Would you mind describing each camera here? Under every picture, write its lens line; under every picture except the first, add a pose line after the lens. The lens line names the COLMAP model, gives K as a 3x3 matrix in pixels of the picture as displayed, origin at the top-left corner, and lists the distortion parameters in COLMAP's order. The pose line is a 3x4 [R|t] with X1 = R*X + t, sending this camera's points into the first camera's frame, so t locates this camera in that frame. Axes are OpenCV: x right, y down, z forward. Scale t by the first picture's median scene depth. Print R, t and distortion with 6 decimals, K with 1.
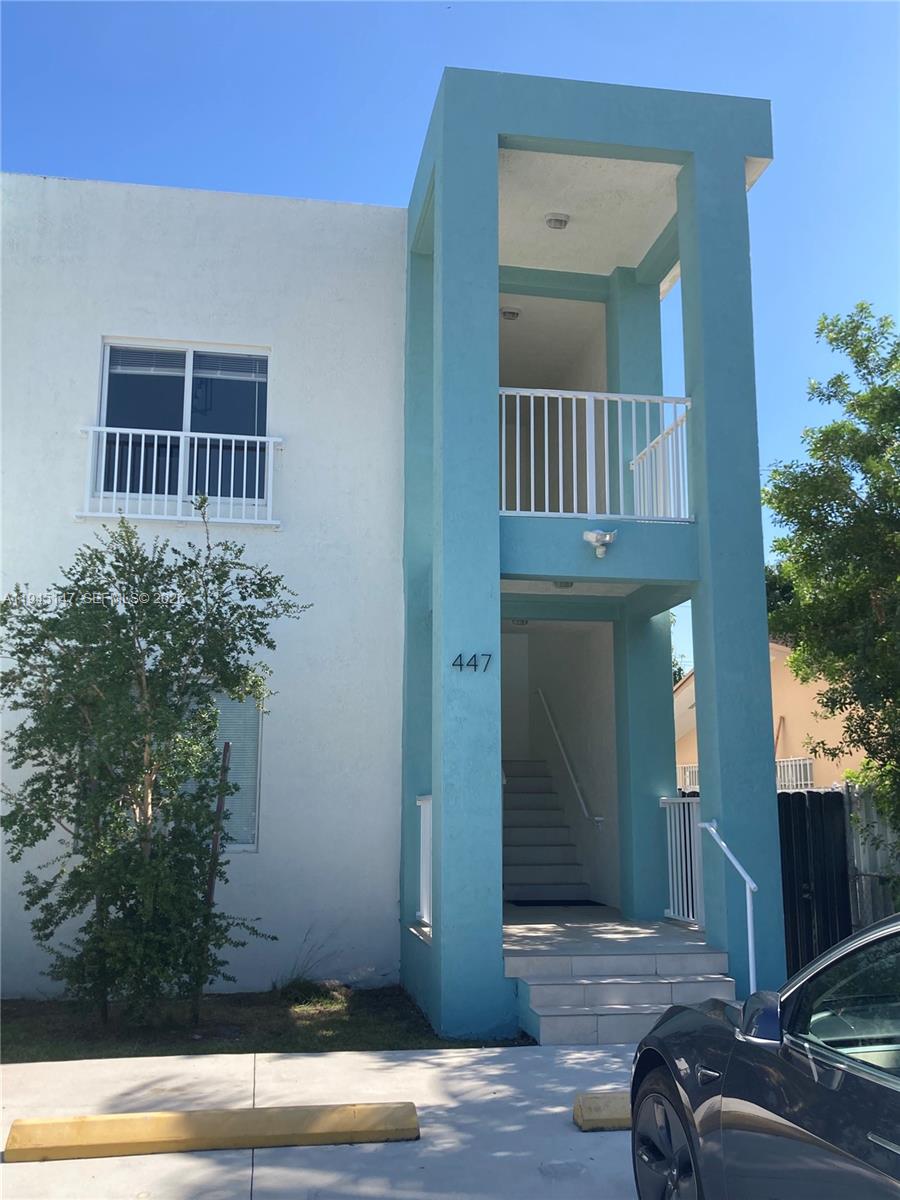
lens RADIAL K [[1161.1, 0, 450.0], [0, 1161.1, 600.0], [0, 0, 1]] dist [0.084737, -0.000312]
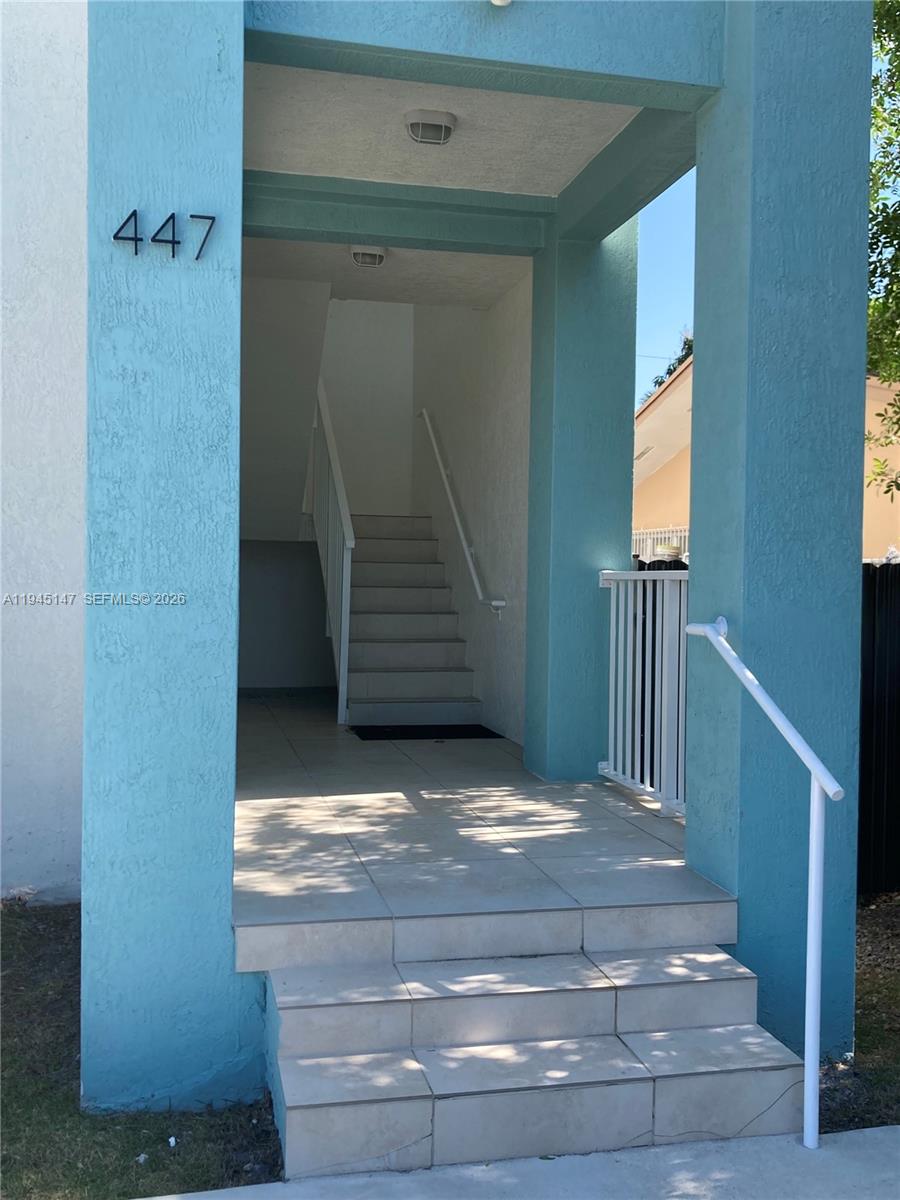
lens RADIAL K [[1161.1, 0, 450.0], [0, 1161.1, 600.0], [0, 0, 1]] dist [0.084737, -0.000312]
pose [[0.998264, 0.011251, 0.057806, 0.088799], [-0.022188, 0.981102, 0.192216, 0.090984], [-0.054551, -0.193165, 0.979649, 0.532936]]
